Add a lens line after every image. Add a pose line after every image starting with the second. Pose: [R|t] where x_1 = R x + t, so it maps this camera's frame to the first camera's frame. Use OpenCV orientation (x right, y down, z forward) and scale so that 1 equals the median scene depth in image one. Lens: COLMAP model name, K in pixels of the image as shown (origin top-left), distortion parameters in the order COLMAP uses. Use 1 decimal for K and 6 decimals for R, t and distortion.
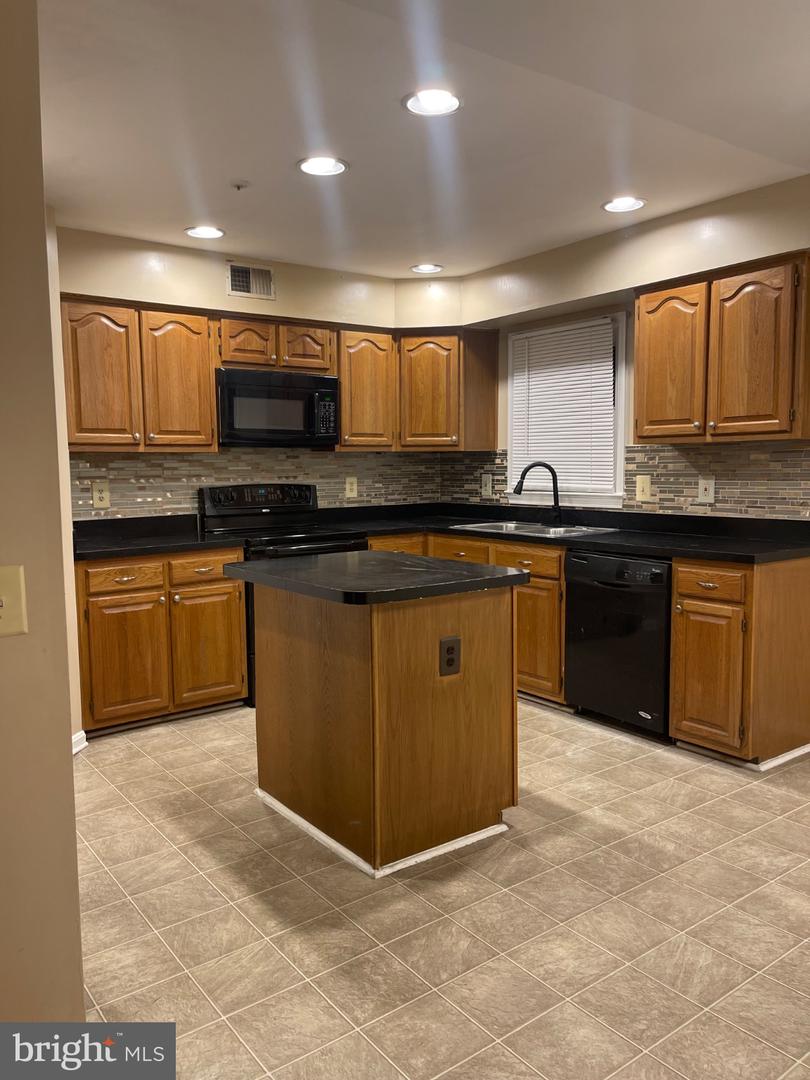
lens RADIAL K [[821.1, 0, 398.6], [0, 821.1, 535.3], [0, 0, 1]] dist [0.036448, -0.036725]
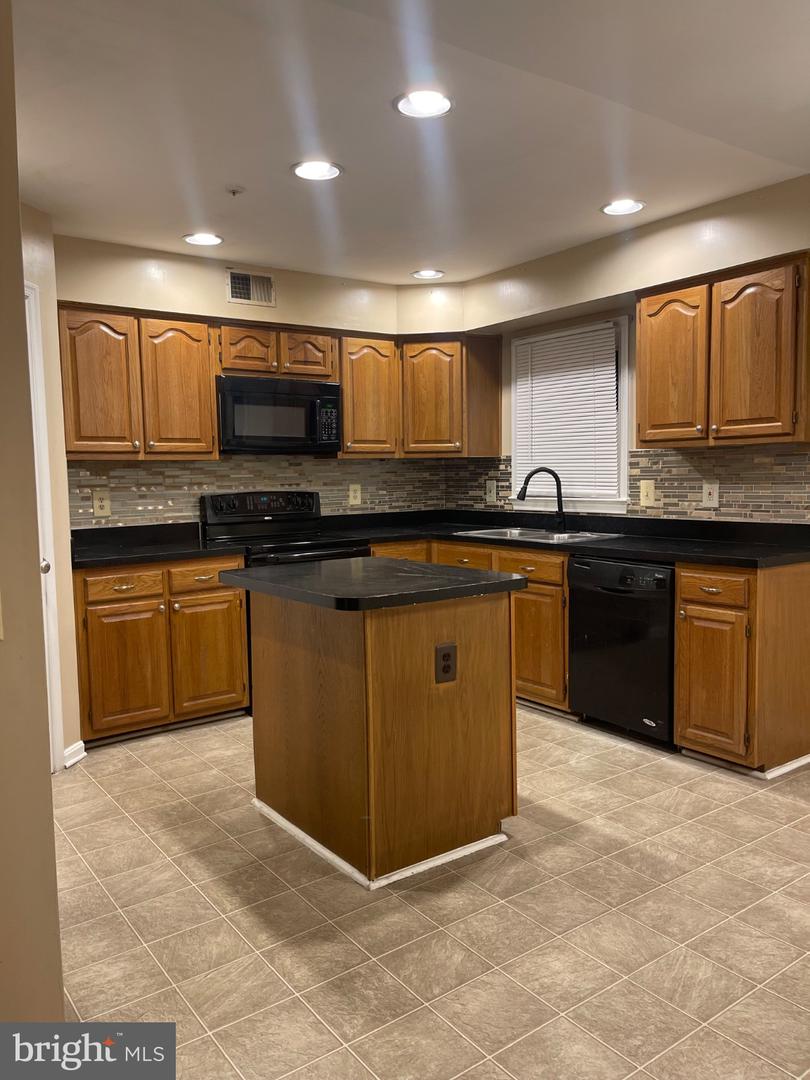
lens RADIAL K [[821.1, 0, 405.6], [0, 821.1, 535.0], [0, 0, 1]] dist [0.036448, -0.036725]
pose [[0.999945, -0.005808, -0.008788, 0.018907], [0.005705, 0.999915, -0.011721, 0.003921], [0.008855, 0.011671, 0.999893, 0.010133]]
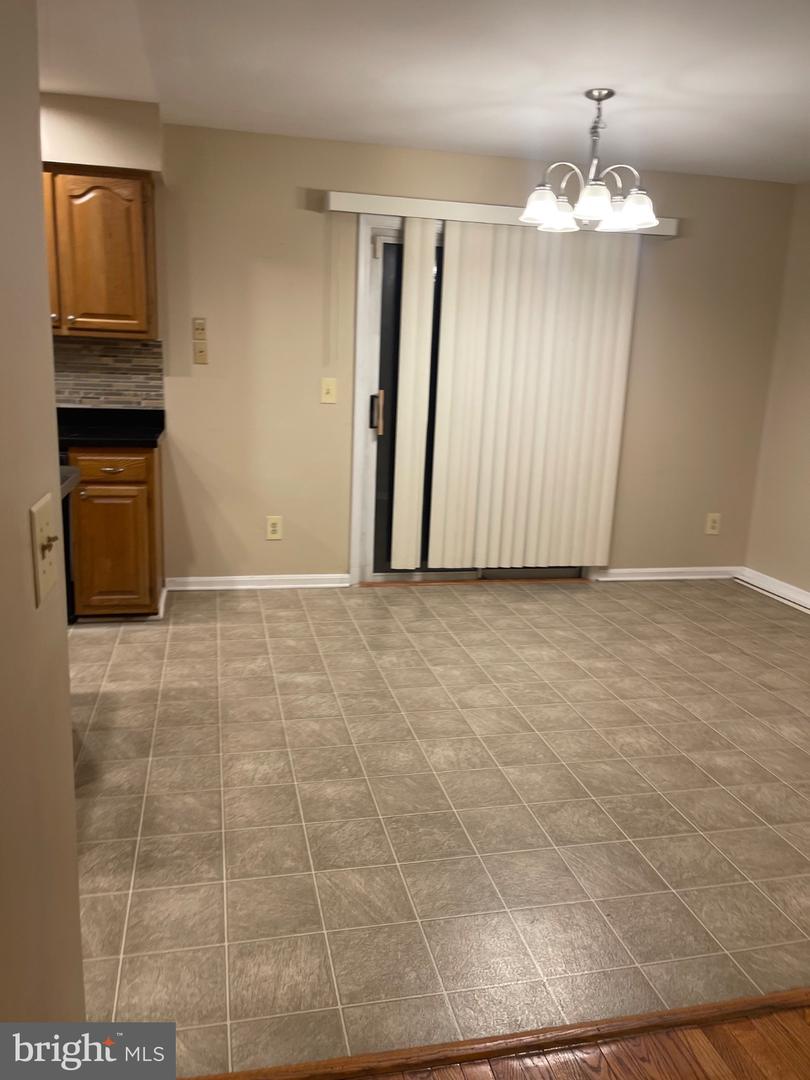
lens RADIAL K [[821.1, 0, 400.0], [0, 821.1, 545.7], [0, 0, 1]] dist [0.036448, -0.036725]
pose [[0.394984, -0.172430, 0.902361, -0.498846], [0.037927, 0.984451, 0.171515, -0.015263], [-0.917905, -0.033521, 0.395382, 0.206023]]
